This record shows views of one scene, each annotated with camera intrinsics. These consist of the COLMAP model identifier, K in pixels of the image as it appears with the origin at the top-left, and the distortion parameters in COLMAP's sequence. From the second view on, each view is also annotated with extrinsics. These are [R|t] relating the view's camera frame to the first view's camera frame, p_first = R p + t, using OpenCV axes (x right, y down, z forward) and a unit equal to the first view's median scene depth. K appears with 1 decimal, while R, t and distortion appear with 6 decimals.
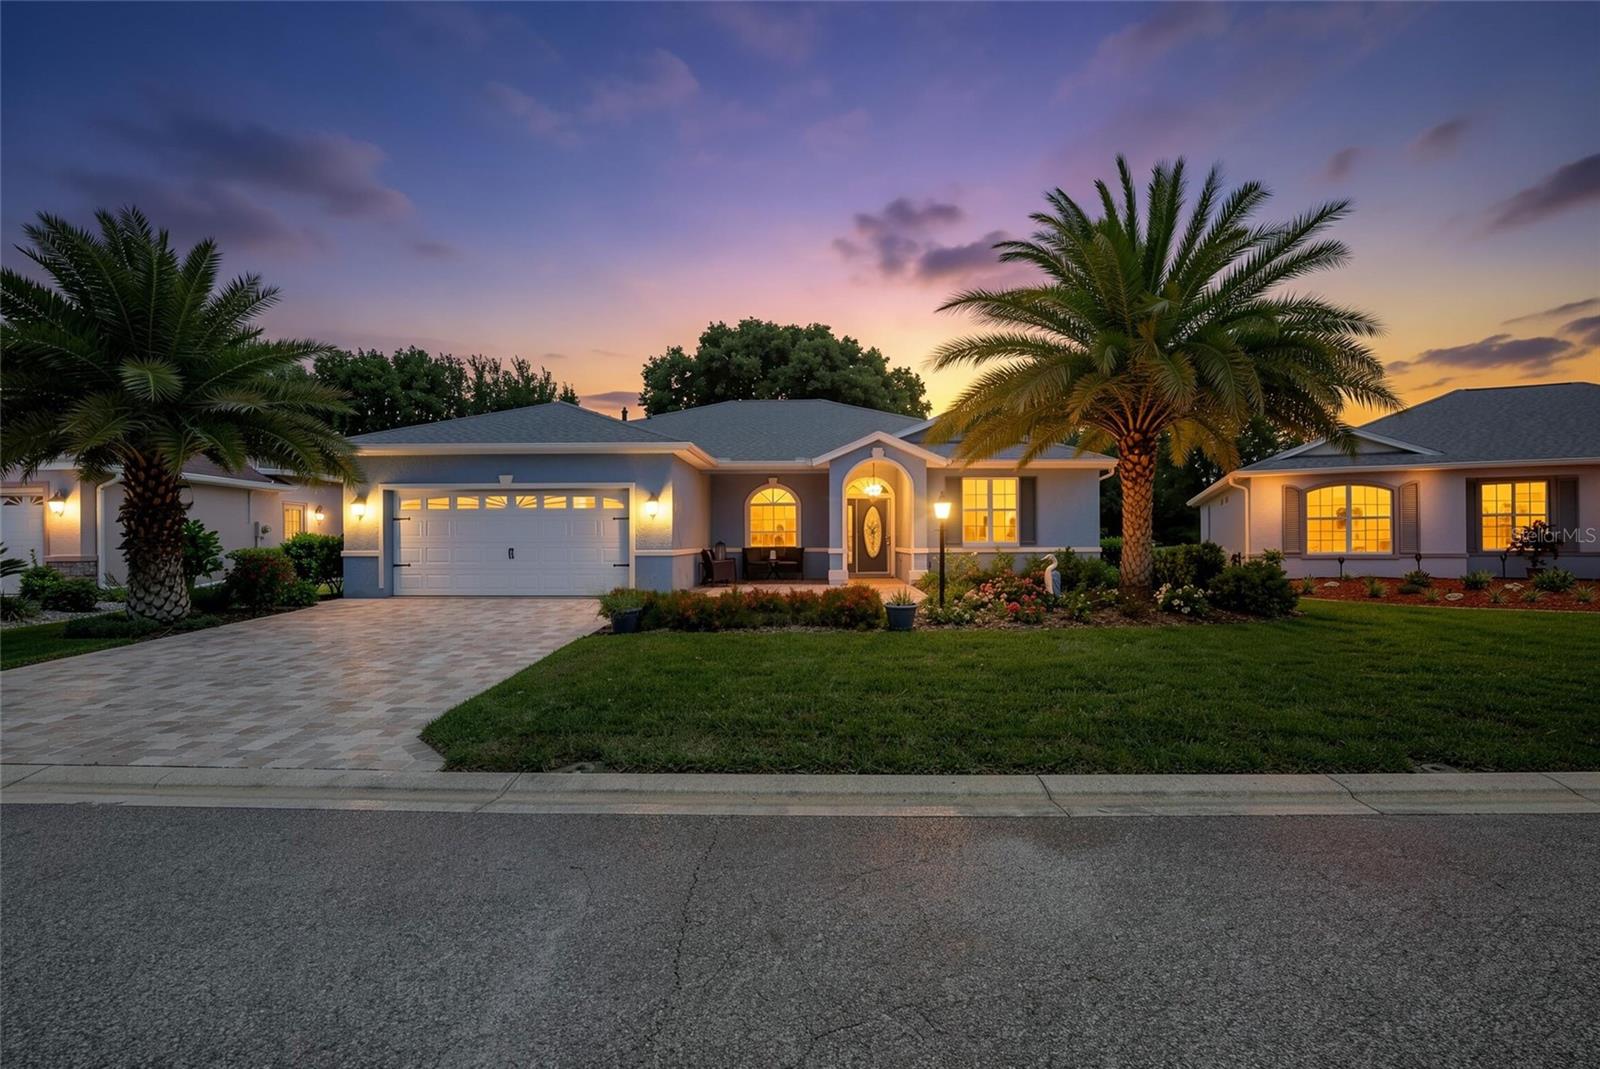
lens RADIAL K [[668.4, 0, 798.2], [0, 668.4, 534.9], [0, 0, 1]] dist [-0.022001, 0.000463]
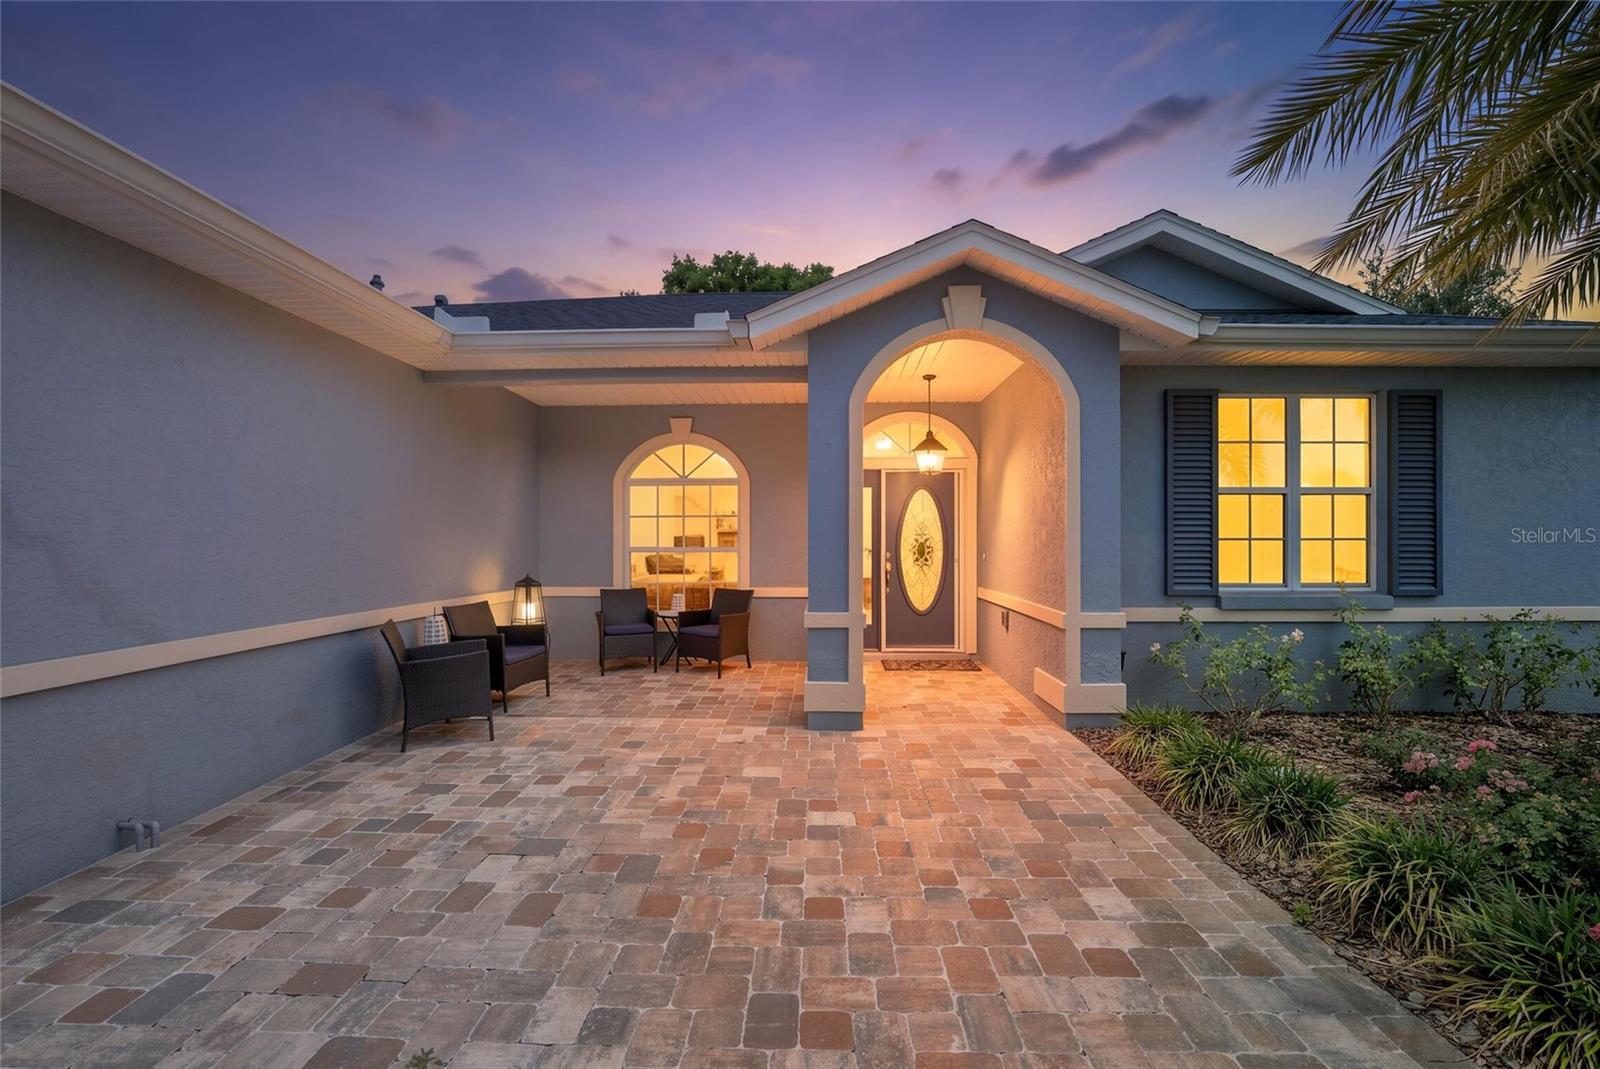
lens RADIAL K [[665.7, 0, 798.7], [0, 665.7, 545.5], [0, 0, 1]] dist [-0.022877, 0.000441]
pose [[0.999961, 0.002704, -0.008389, 0.051634], [-0.002547, 0.999823, 0.018637, -0.018229], [0.008438, -0.018615, 0.999791, 0.767034]]
